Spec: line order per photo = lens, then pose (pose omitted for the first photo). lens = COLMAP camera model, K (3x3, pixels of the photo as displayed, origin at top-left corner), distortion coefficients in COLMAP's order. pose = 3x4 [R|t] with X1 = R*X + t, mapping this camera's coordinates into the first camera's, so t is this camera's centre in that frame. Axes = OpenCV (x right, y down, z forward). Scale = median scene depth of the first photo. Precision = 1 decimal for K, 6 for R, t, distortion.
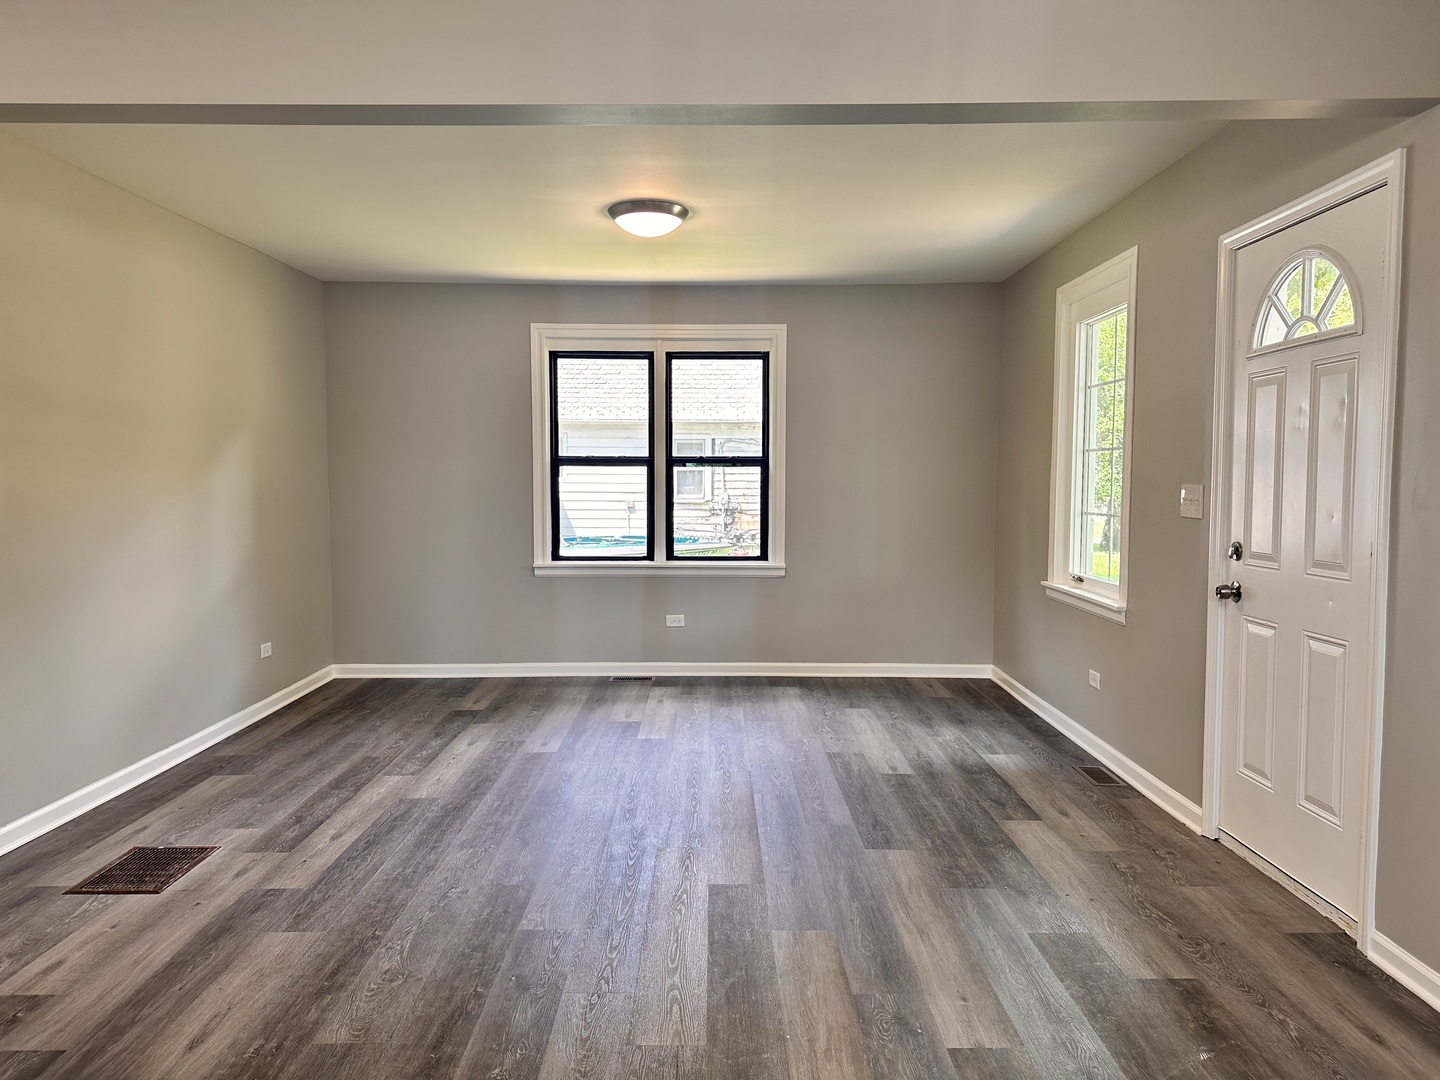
lens RADIAL K [[1012.7, 0, 720.0], [0, 1012.7, 540.0], [0, 0, 1]] dist [0.074589, -0.076334]
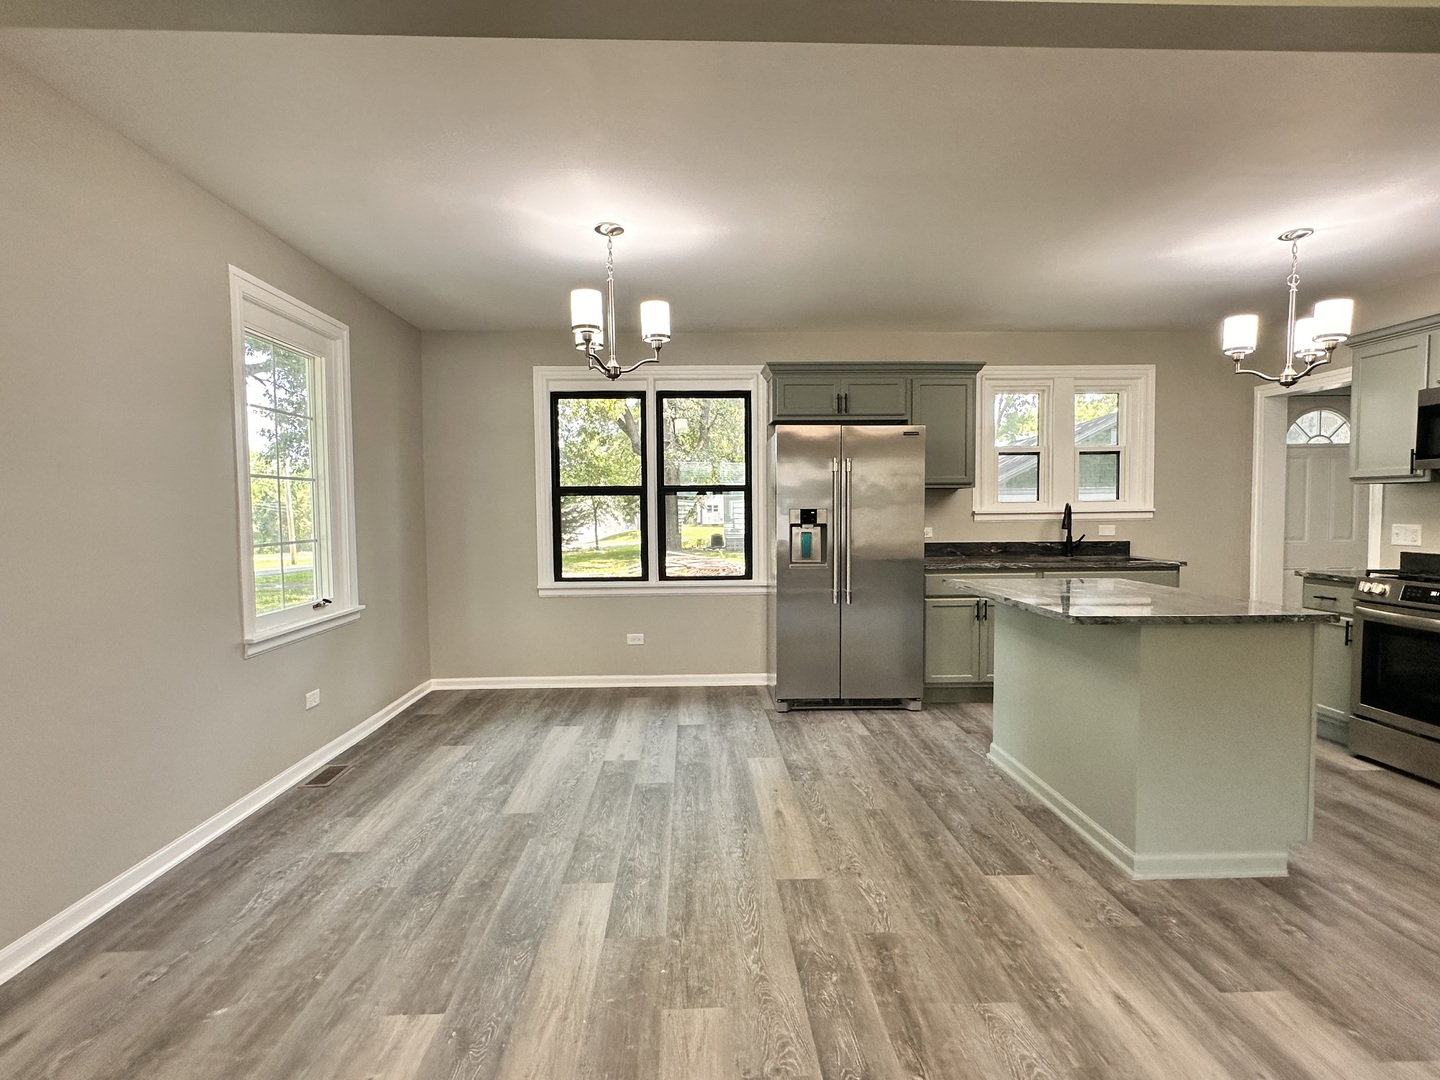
lens RADIAL K [[728.5, 0, 715.2], [0, 728.5, 544.4], [0, 0, 1]] dist [-0.007758, 0.000188]
pose [[-0.999319, 0.008721, -0.035854, -0.034201], [0.004769, 0.994045, 0.108865, -0.065641], [0.036590, 0.108620, -0.993410, 1.253799]]
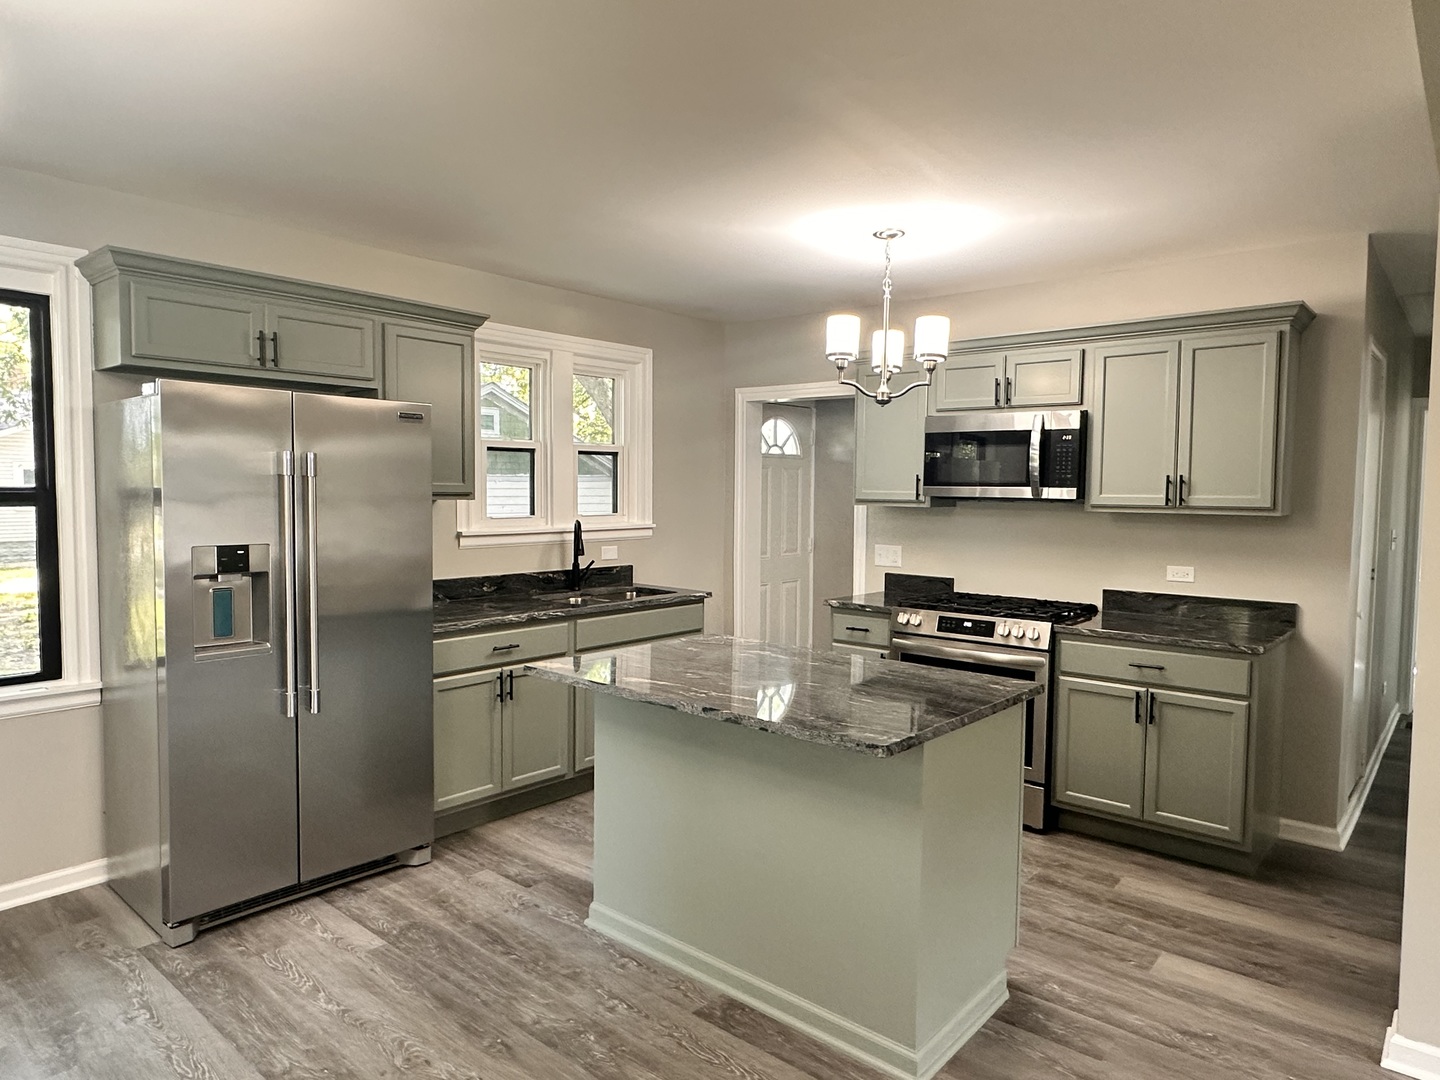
lens RADIAL K [[892.7, 0, 720.0], [0, 892.7, 540.0], [0, 0, 1]] dist [-0.000691, 0.000707]
pose [[-0.646950, 0.035370, -0.761712, 0.098478], [-0.058171, 0.993723, 0.095550, -0.098865], [0.760310, 0.106126, -0.640832, 0.825539]]
